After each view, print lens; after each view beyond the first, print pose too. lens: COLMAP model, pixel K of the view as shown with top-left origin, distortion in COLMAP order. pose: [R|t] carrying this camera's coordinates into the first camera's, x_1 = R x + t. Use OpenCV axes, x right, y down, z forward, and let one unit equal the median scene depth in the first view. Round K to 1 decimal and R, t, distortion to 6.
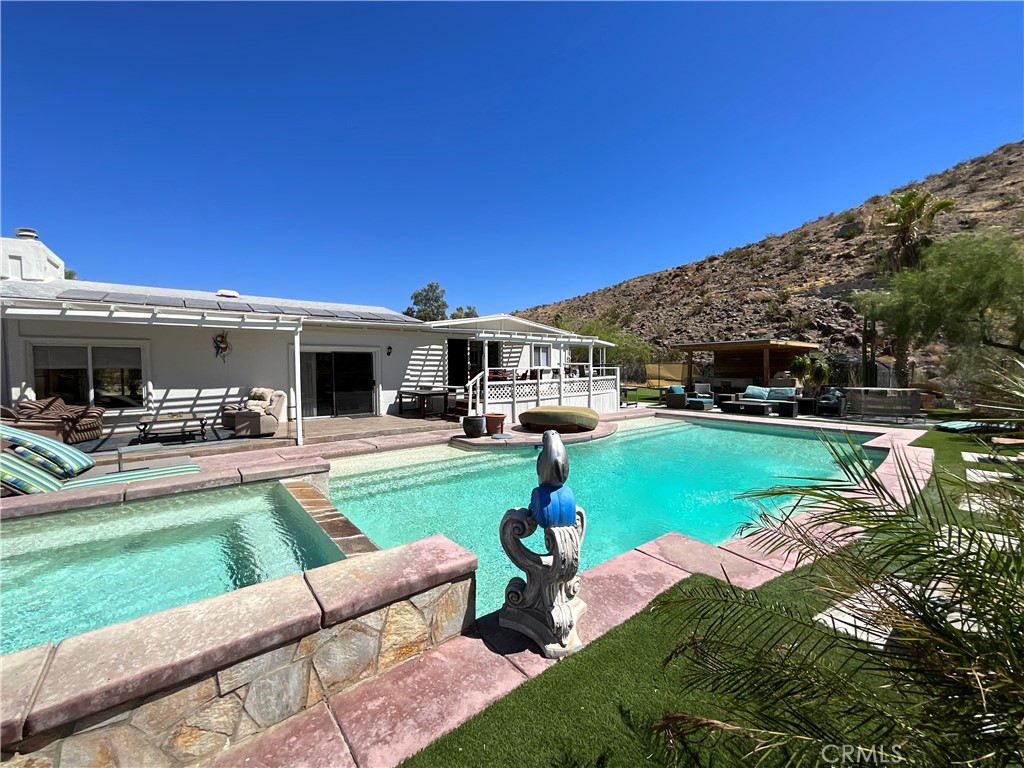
lens RADIAL K [[417.6, 0, 510.6], [0, 417.6, 386.3], [0, 0, 1]] dist [0.001352, -0.000787]
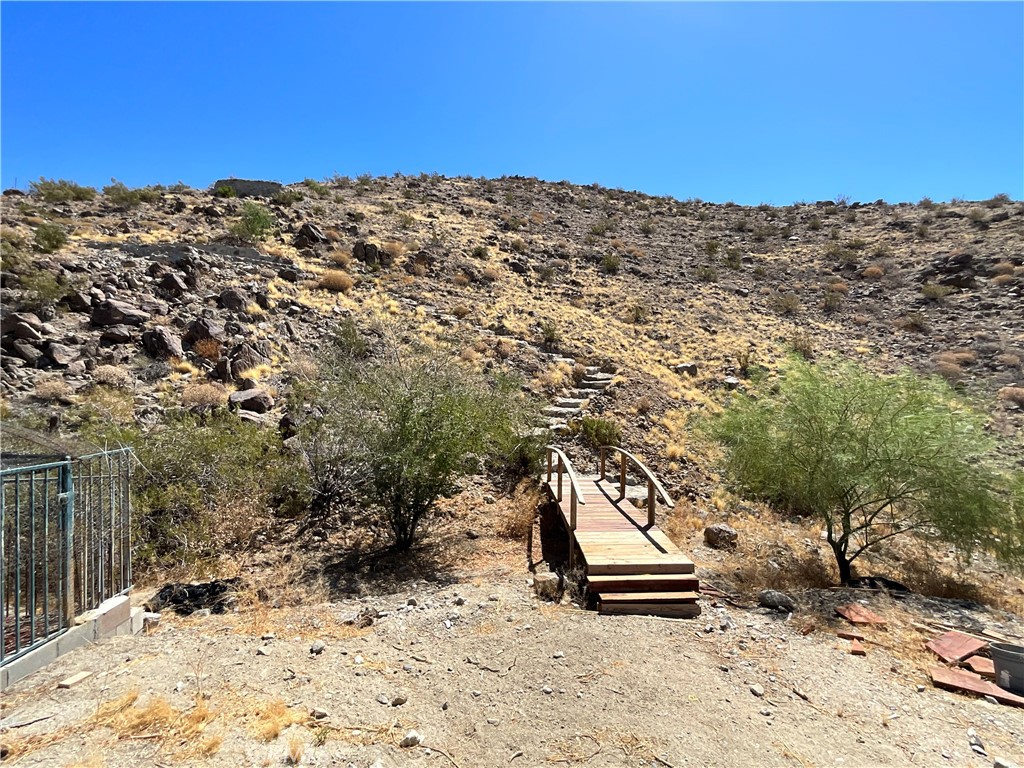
lens RADIAL K [[455.6, 0, 510.4], [0, 455.6, 390.5], [0, 0, 1]] dist [-0.003147, 0.000118]
pose [[0.424913, -0.005590, 0.905217, 0.448514], [0.052533, 0.998448, -0.018494, -0.028191], [-0.903708, 0.055412, 0.424548, 0.396299]]
